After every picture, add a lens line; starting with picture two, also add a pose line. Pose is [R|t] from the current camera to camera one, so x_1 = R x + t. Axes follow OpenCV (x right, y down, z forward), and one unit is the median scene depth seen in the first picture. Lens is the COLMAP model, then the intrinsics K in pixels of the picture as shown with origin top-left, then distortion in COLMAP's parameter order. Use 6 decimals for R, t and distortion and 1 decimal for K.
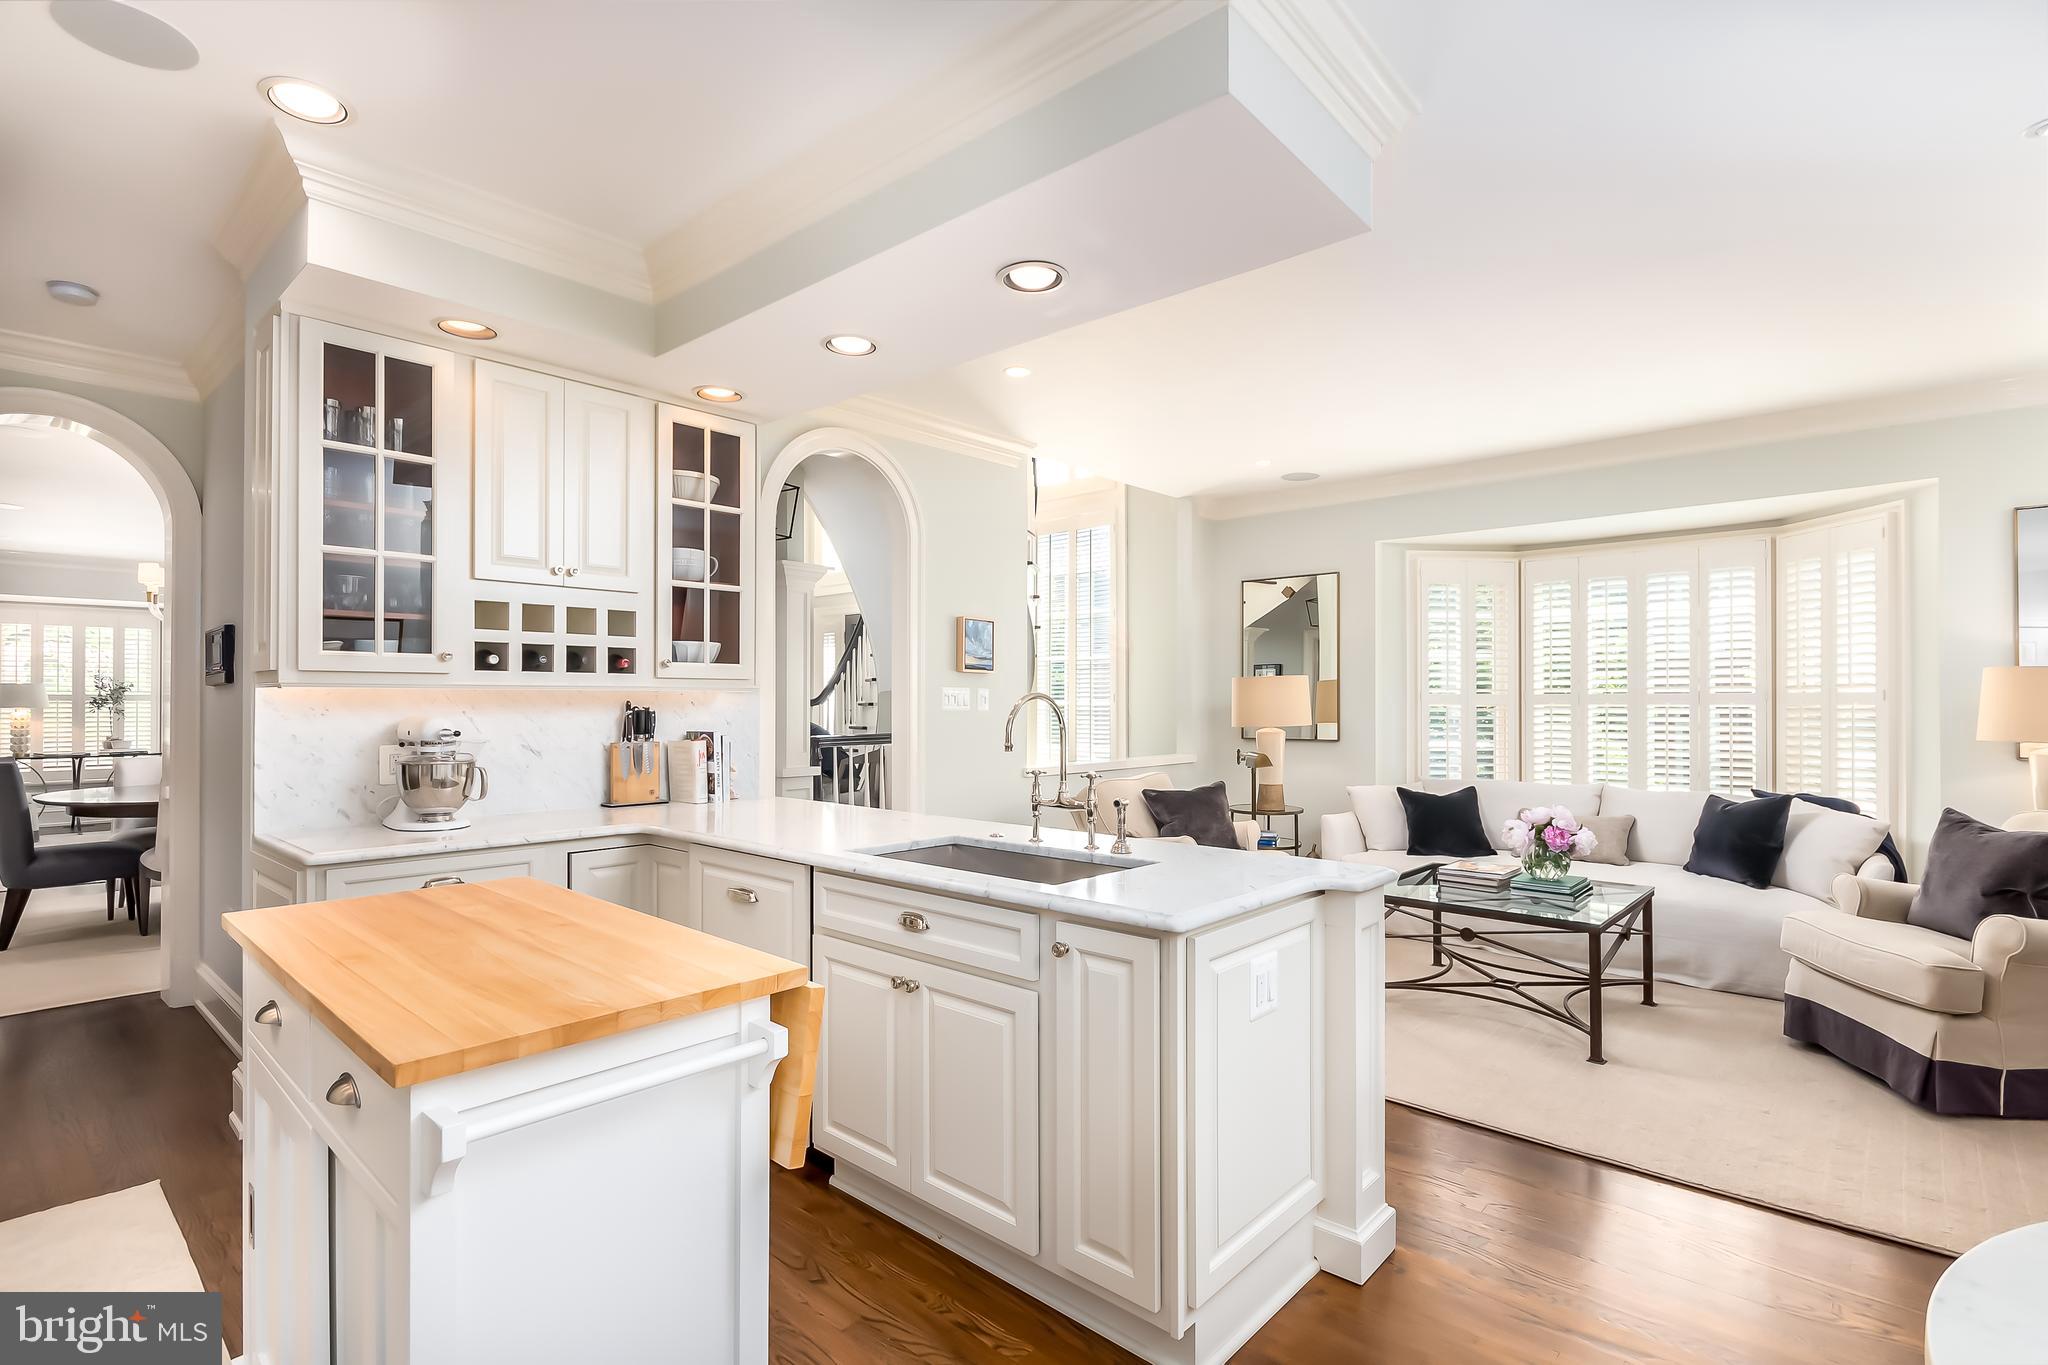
lens RADIAL K [[966.4, 0, 1034.1], [0, 966.4, 702.8], [0, 0, 1]] dist [0.001612, -0.000773]
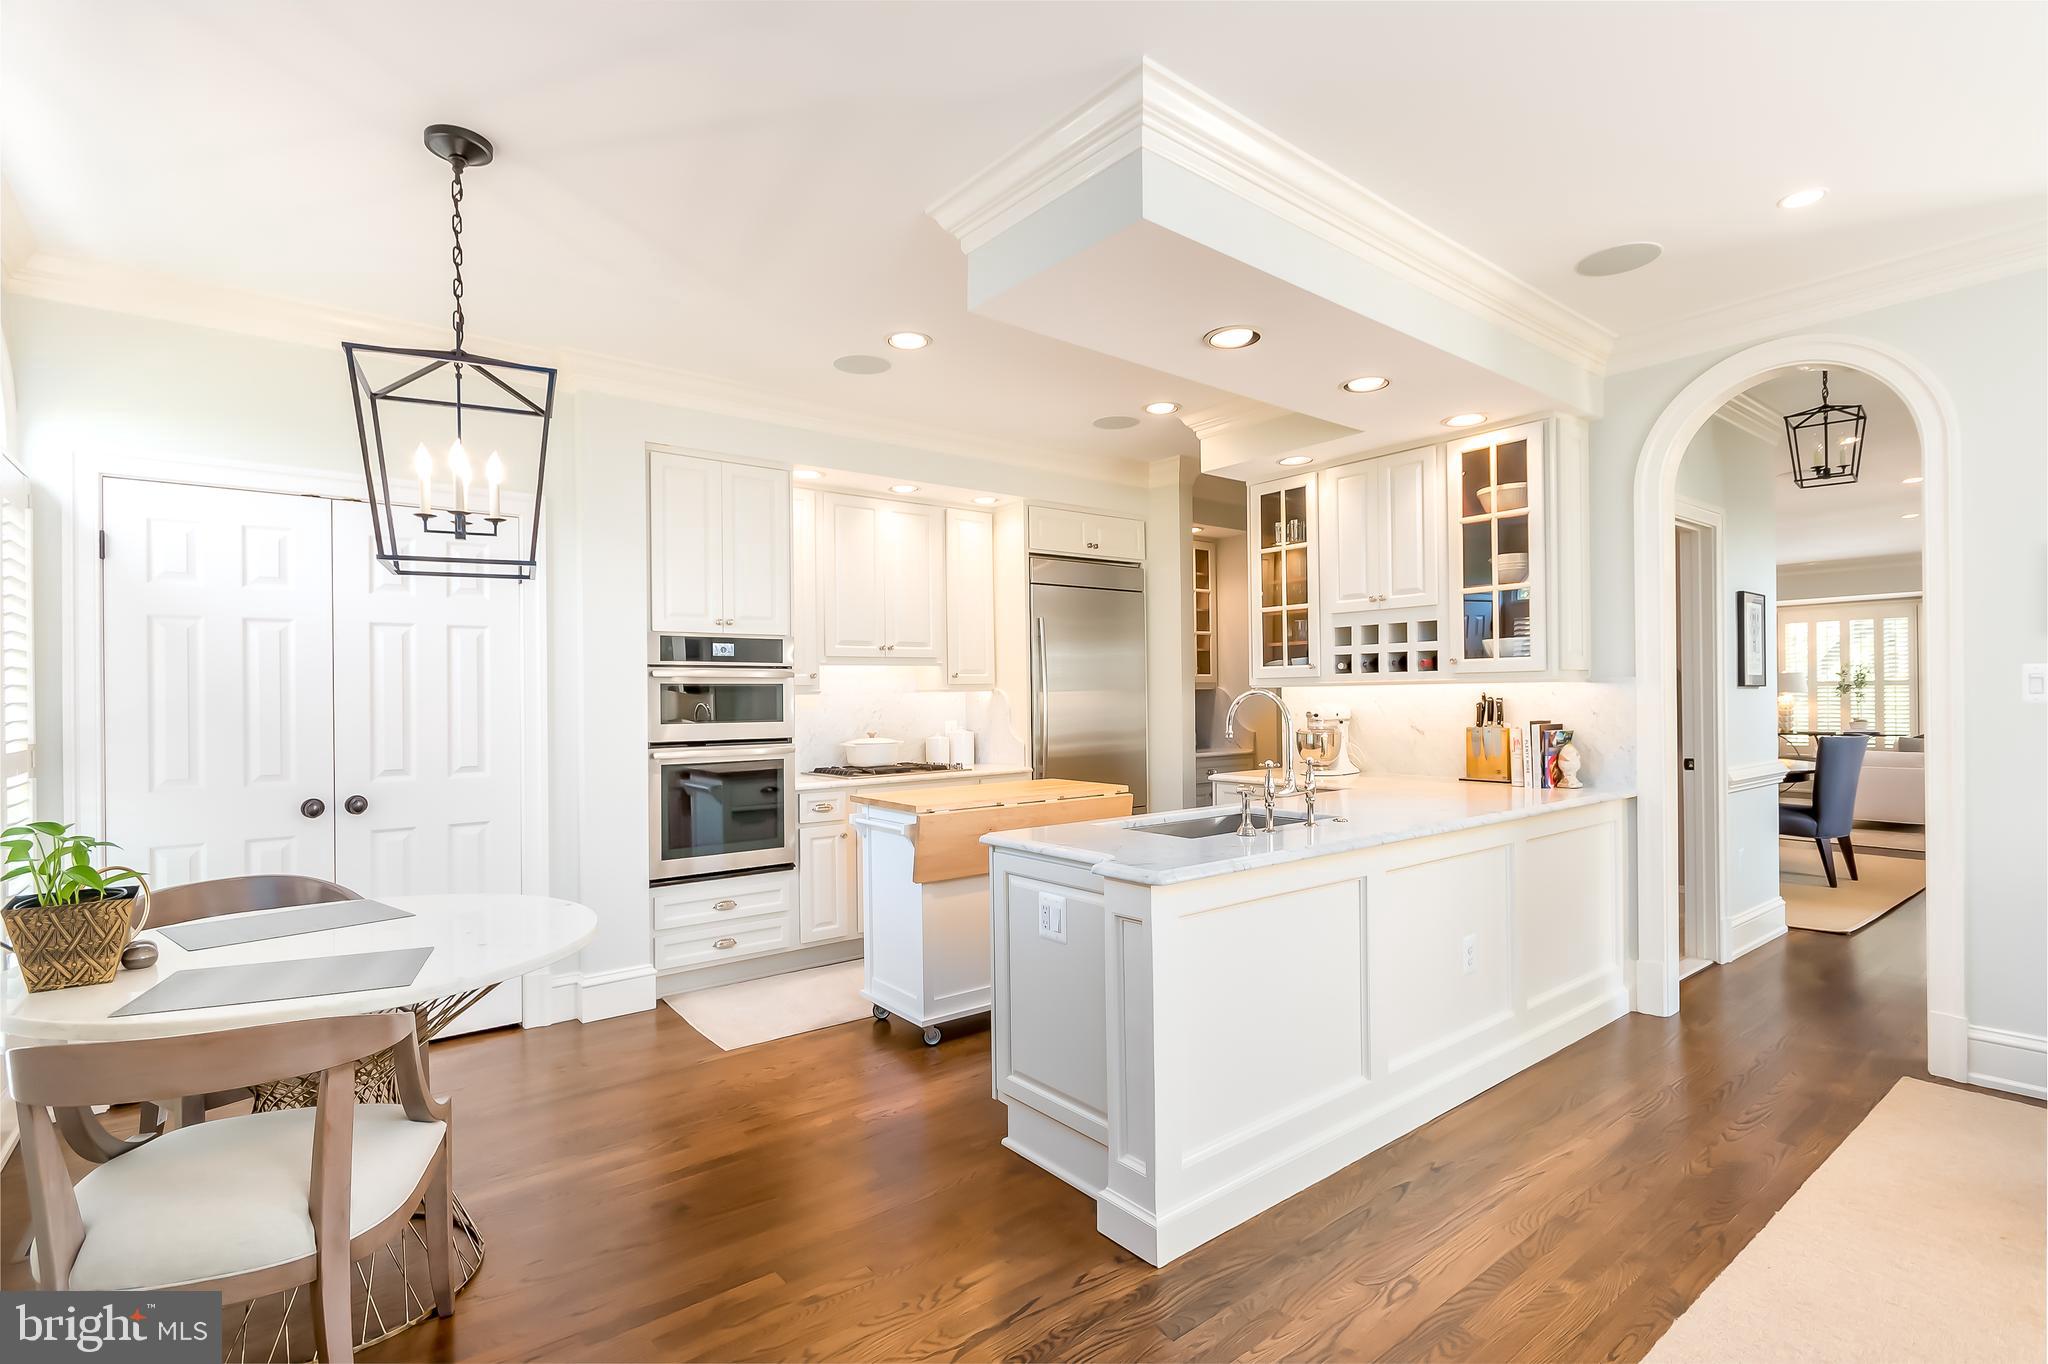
lens RADIAL K [[966.4, 0, 1021.8], [0, 966.4, 692.7], [0, 0, 1]] dist [0.001612, -0.000773]
pose [[-0.172158, -0.001374, -0.985068, 0.850608], [0.010462, 0.999940, -0.003223, -0.003297], [0.985014, -0.010860, -0.172133, 0.660544]]
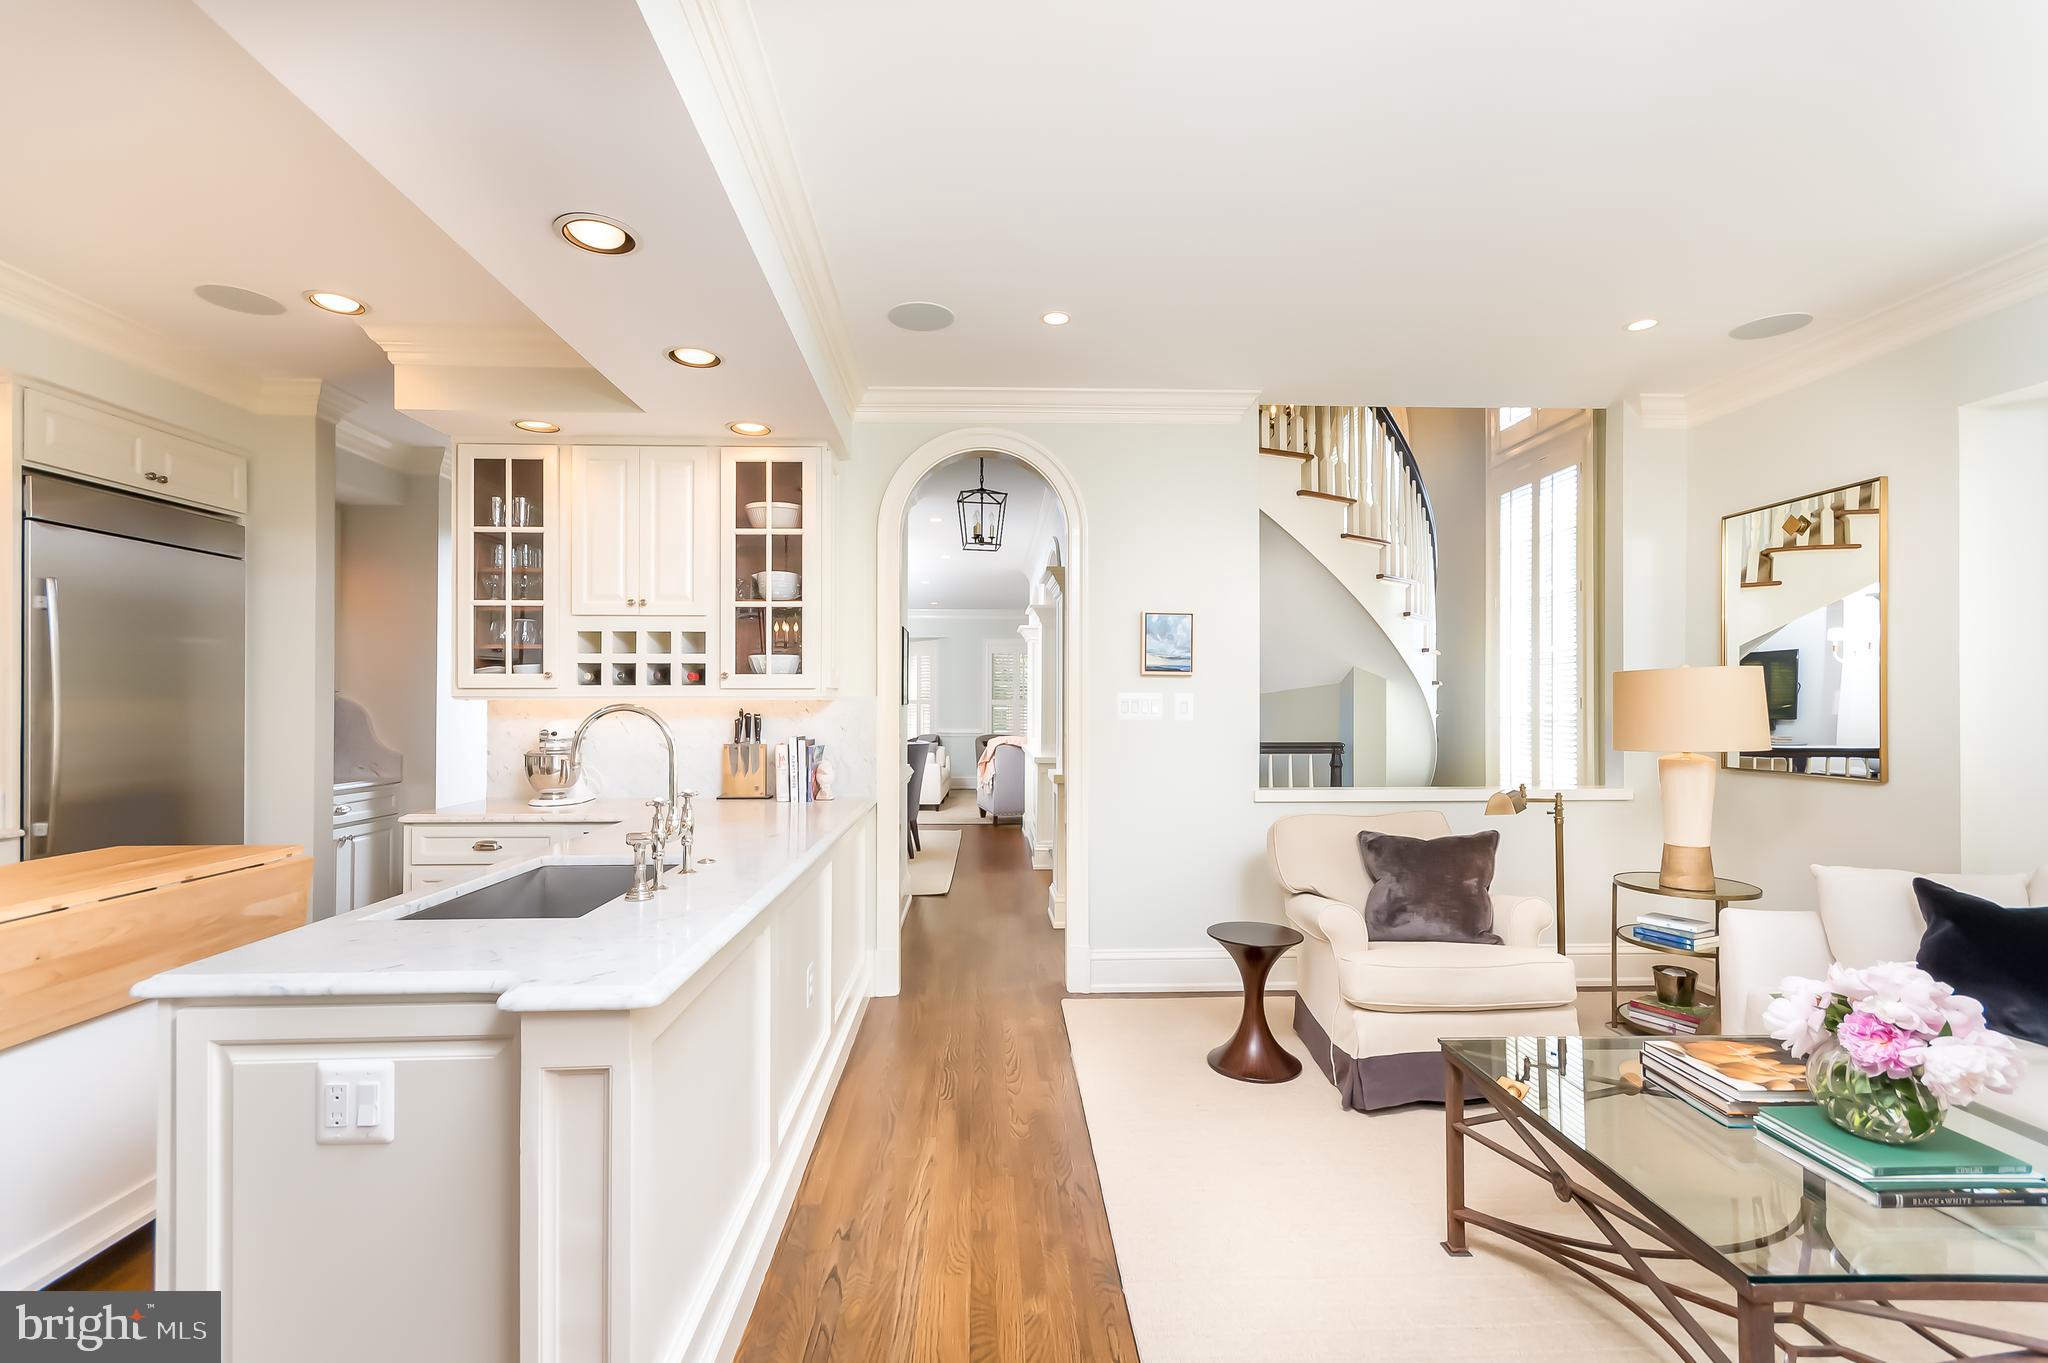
lens RADIAL K [[909.5, 0, 1022.1], [0, 909.5, 700.7], [0, 0, 1]] dist [0.004928, -0.001192]
pose [[0.694628, -0.000794, -0.719369, 0.610616], [-0.001786, 0.999994, -0.002827, -0.008223], [0.719367, 0.003249, 0.694623, 0.491114]]
